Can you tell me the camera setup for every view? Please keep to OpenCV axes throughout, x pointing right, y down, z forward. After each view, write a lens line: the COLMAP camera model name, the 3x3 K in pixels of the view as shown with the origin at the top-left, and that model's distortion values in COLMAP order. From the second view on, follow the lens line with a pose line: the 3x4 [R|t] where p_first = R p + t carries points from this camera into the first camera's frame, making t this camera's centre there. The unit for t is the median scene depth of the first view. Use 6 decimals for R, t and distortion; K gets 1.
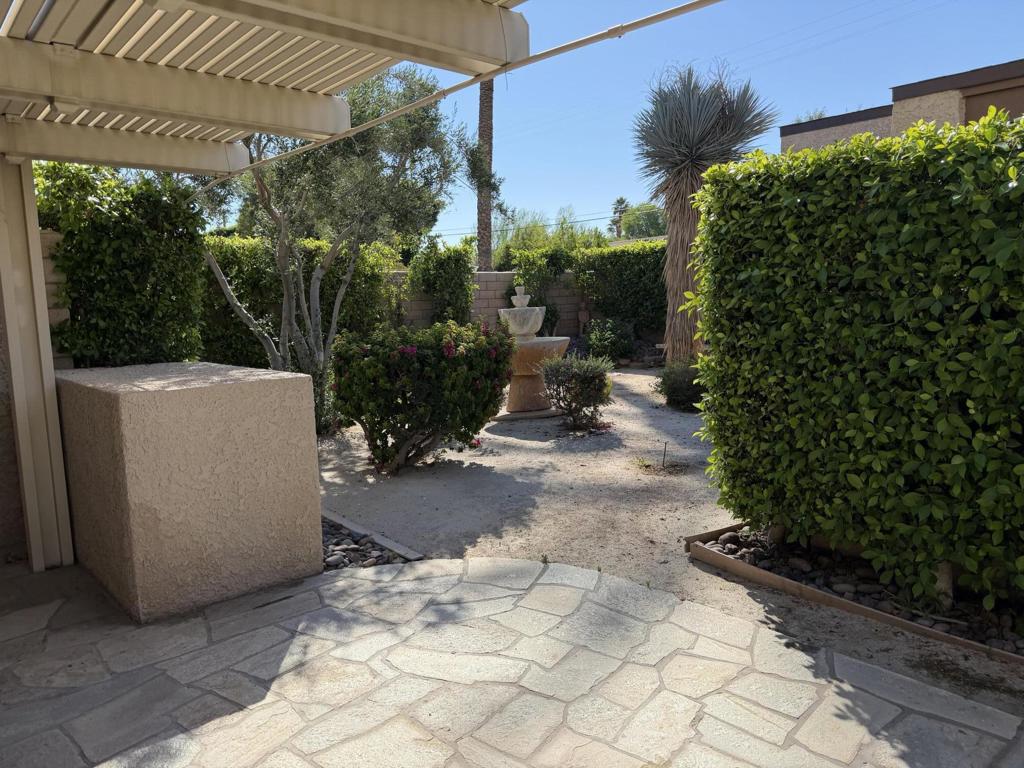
lens RADIAL K [[723.5, 0, 528.0], [0, 723.5, 376.0], [0, 0, 1]] dist [0.040156, -0.063492]
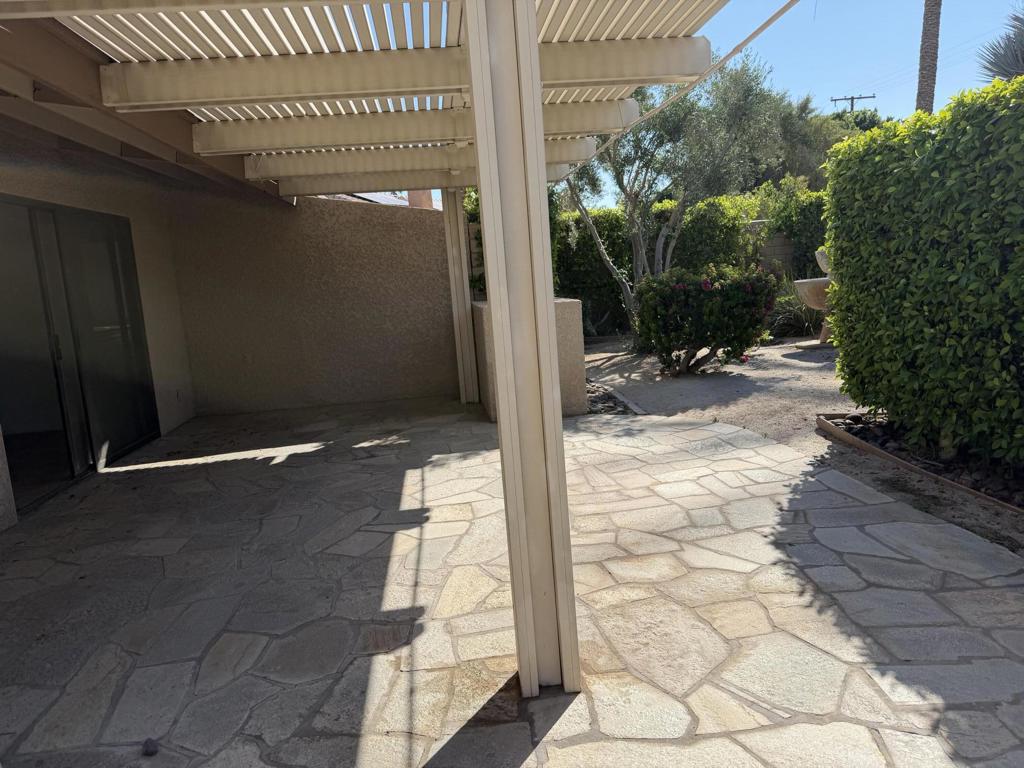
lens RADIAL K [[723.5, 0, 507.1], [0, 723.5, 390.7], [0, 0, 1]] dist [0.040156, -0.063492]
pose [[0.804986, 0.063952, -0.589837, 0.683438], [-0.012471, 0.995778, 0.090945, 0.069533], [0.593162, -0.065854, 0.802385, -0.585420]]
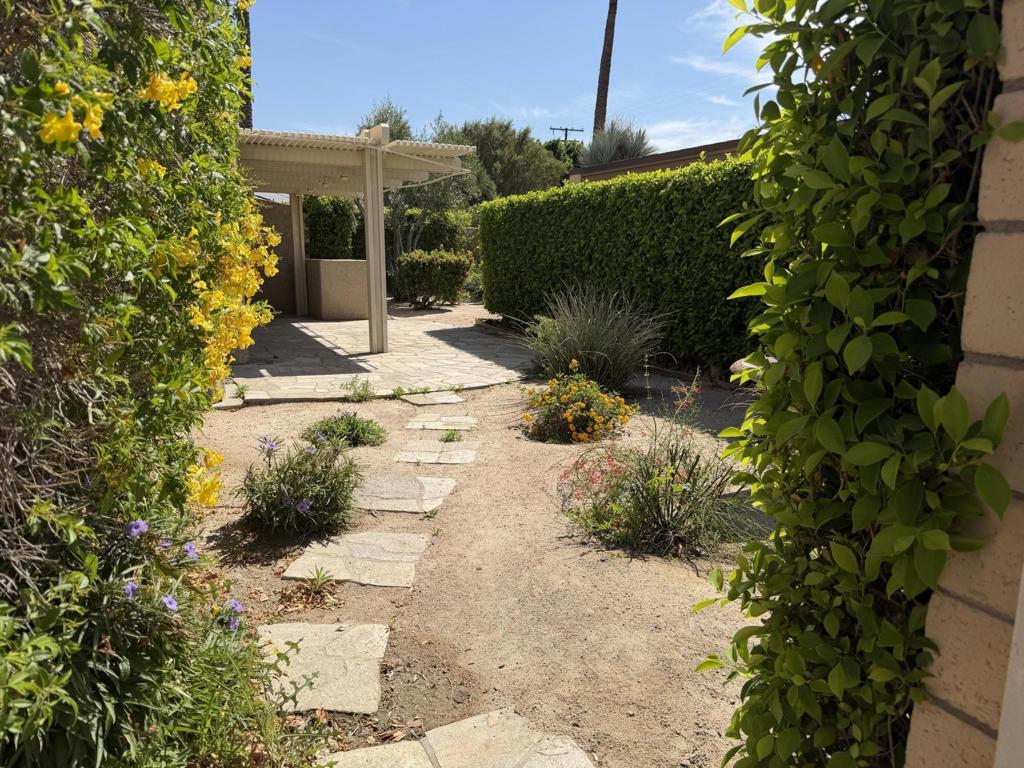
lens RADIAL K [[723.5, 0, 512.1], [0, 723.5, 384.4], [0, 0, 1]] dist [0.040156, -0.063492]
pose [[0.958318, 0.091030, -0.270814, 1.512380], [-0.070296, 0.993871, 0.085319, 0.269719], [0.276921, -0.062726, 0.958843, -2.445053]]
